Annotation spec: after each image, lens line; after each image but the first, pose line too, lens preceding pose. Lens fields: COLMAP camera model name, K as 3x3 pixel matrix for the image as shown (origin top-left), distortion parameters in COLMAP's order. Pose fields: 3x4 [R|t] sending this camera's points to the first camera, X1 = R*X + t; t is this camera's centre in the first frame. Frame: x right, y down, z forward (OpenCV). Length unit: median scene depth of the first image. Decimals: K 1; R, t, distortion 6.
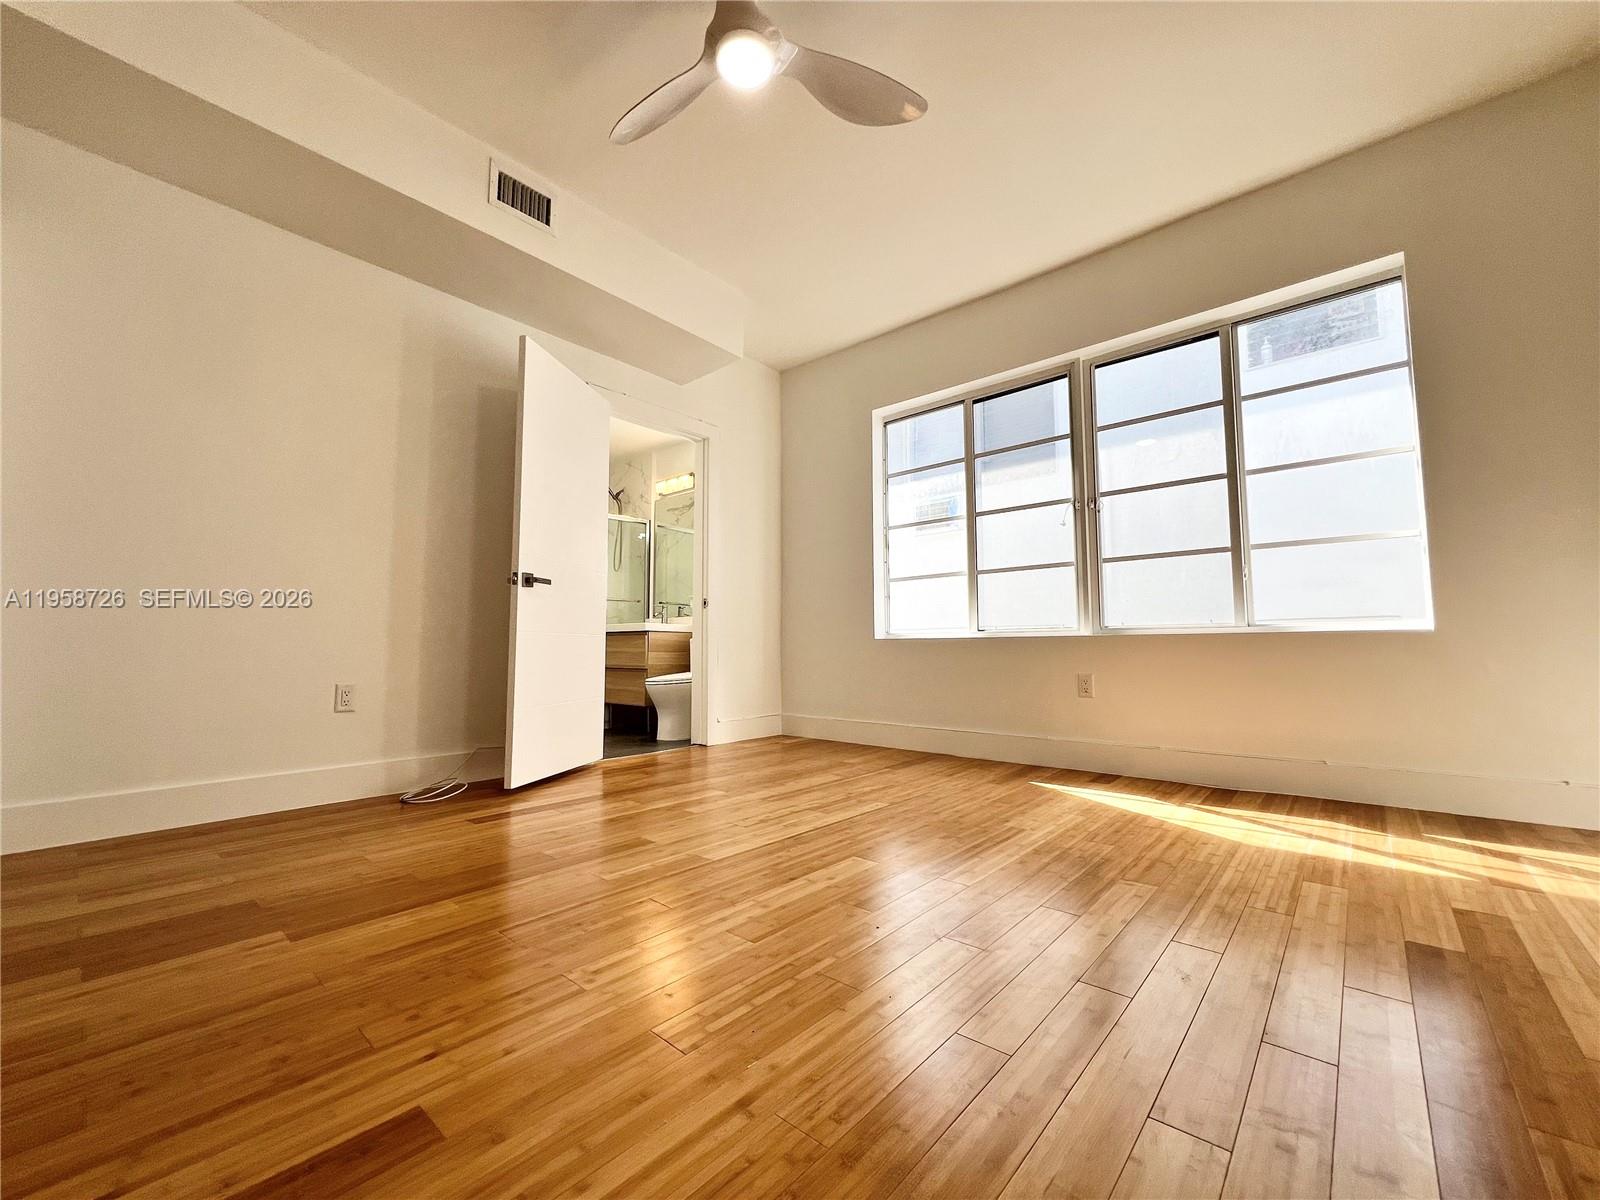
lens RADIAL K [[636.2, 0, 800.0], [0, 636.2, 600.0], [0, 0, 1]] dist [-0.000528, -0.000026]
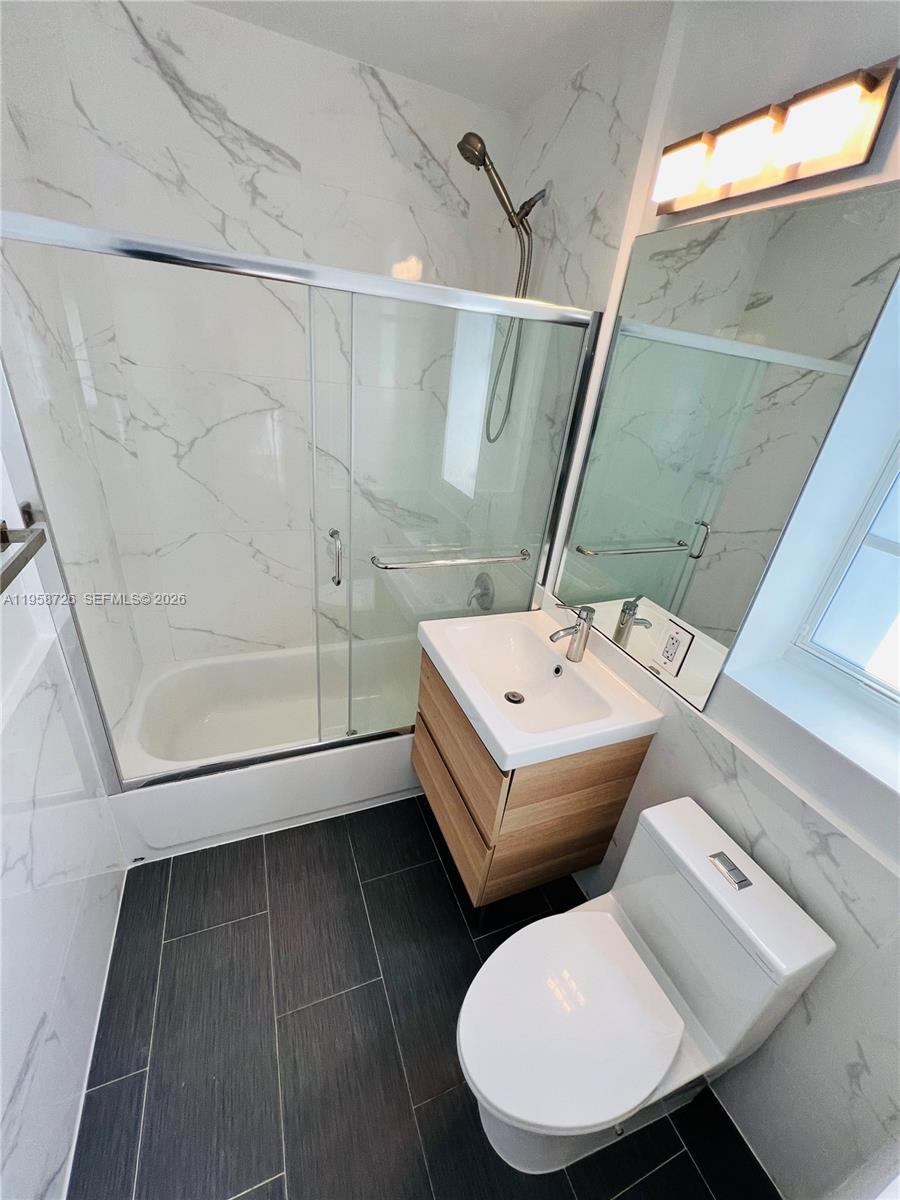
lens RADIAL K [[477.2, 0, 450.0], [0, 477.2, 600.0], [0, 0, 1]] dist [-0.000528, -0.000026]
pose [[0.893950, 0.281819, -0.348469, -0.186807], [-0.067041, 0.852886, 0.517774, -0.124798], [0.443123, -0.439503, 0.781332, 0.736056]]
